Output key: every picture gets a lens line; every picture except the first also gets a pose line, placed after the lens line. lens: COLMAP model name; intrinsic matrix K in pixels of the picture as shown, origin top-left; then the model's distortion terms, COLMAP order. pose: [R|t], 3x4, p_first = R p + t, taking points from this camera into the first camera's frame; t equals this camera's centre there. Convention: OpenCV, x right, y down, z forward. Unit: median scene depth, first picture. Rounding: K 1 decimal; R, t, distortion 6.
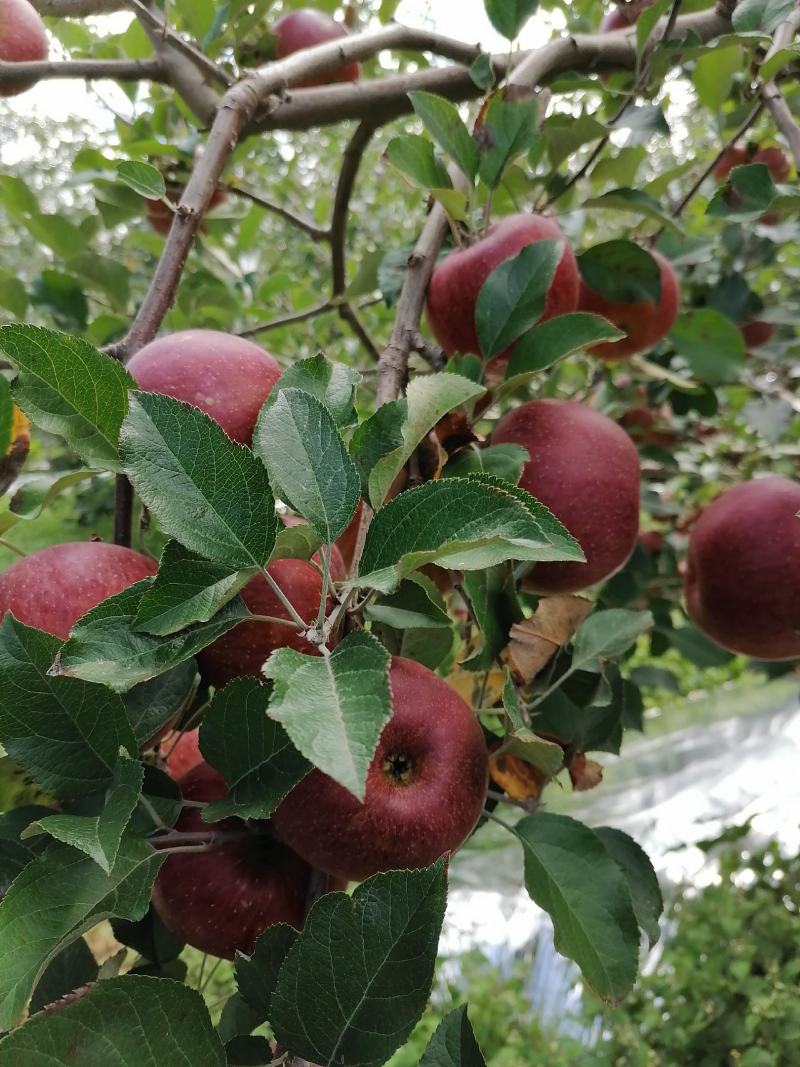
lens RADIAL K [[833.4, 0, 404.0], [0, 833.4, 534.3], [0, 0, 1]] dist [0.079620, -0.152531]
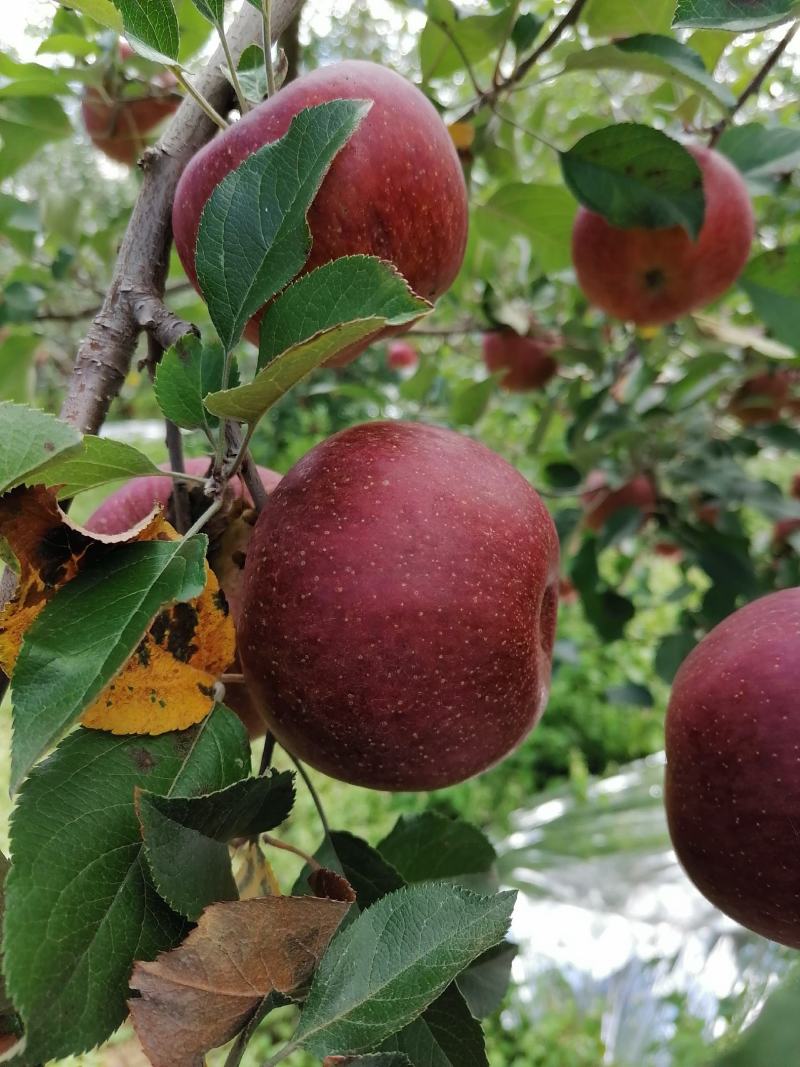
lens RADIAL K [[833.4, 0, 404.0], [0, 833.4, 534.3], [0, 0, 1]] dist [0.079620, -0.152531]
pose [[0.983362, 0.039574, -0.177295, 0.296363], [-0.028783, 0.997597, 0.063028, -0.133277], [0.179363, -0.056877, 0.982137, 0.513702]]
